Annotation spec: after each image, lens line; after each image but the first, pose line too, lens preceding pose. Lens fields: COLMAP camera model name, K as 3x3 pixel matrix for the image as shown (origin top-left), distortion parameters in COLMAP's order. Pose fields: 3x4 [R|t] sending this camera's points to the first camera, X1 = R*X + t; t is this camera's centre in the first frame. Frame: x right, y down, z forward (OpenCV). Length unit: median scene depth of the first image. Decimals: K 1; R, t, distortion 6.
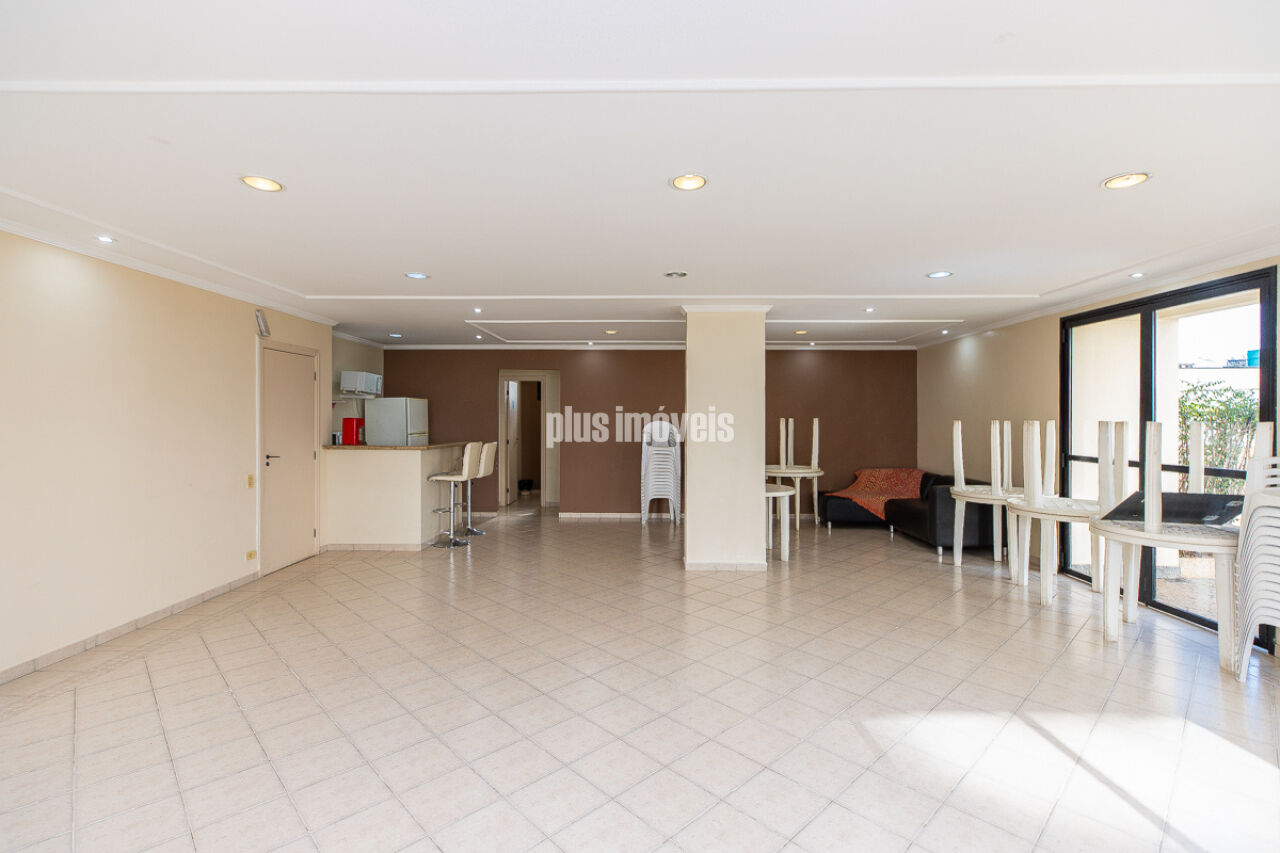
lens RADIAL K [[581.8, 0, 636.2], [0, 581.8, 415.3], [0, 0, 1]] dist [0.004661, -0.000113]
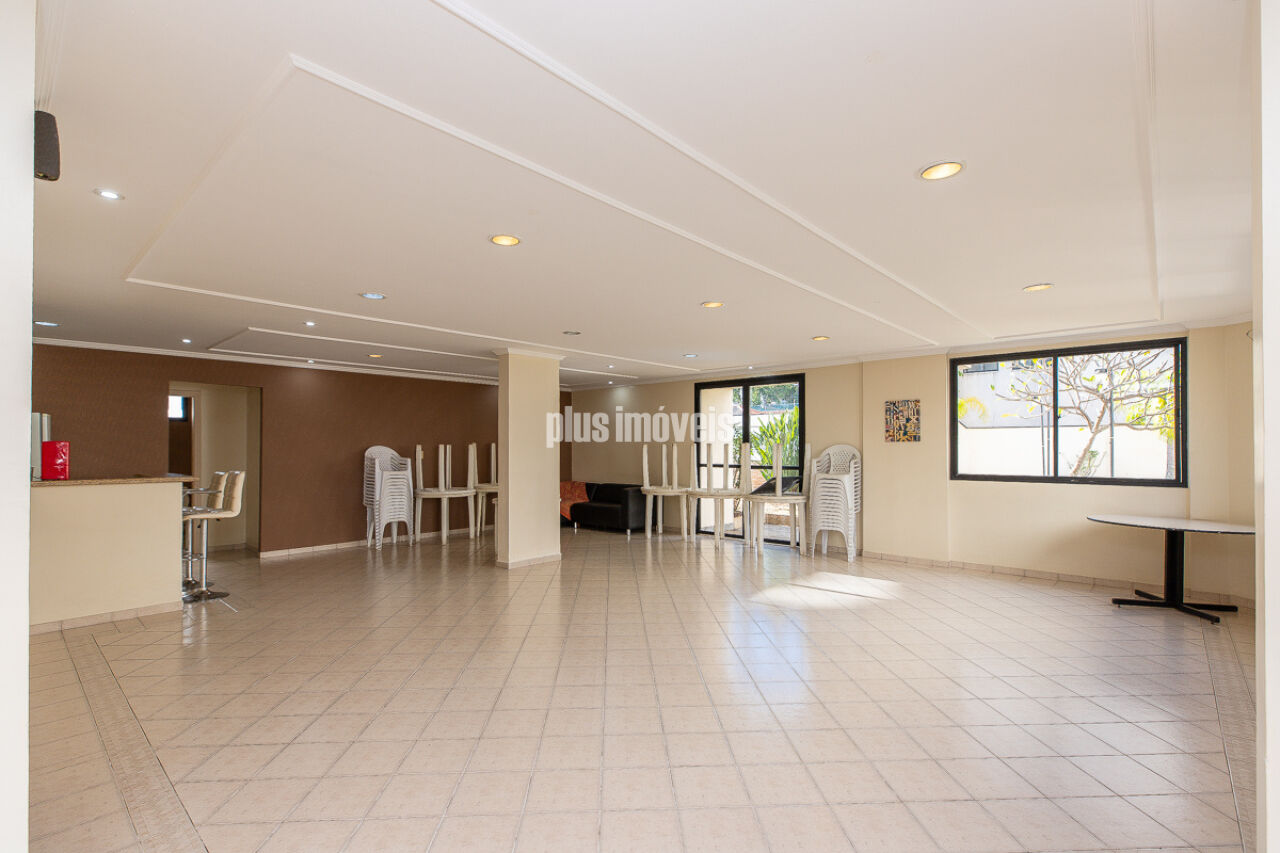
lens RADIAL K [[581.8, 0, 639.8], [0, 581.8, 440.6], [0, 0, 1]] dist [0.004661, -0.000113]
pose [[0.656745, 0.002511, 0.754108, -0.617441], [0.000077, 0.999994, -0.003397, 0.005721], [-0.754112, 0.002289, 0.656741, 0.011996]]
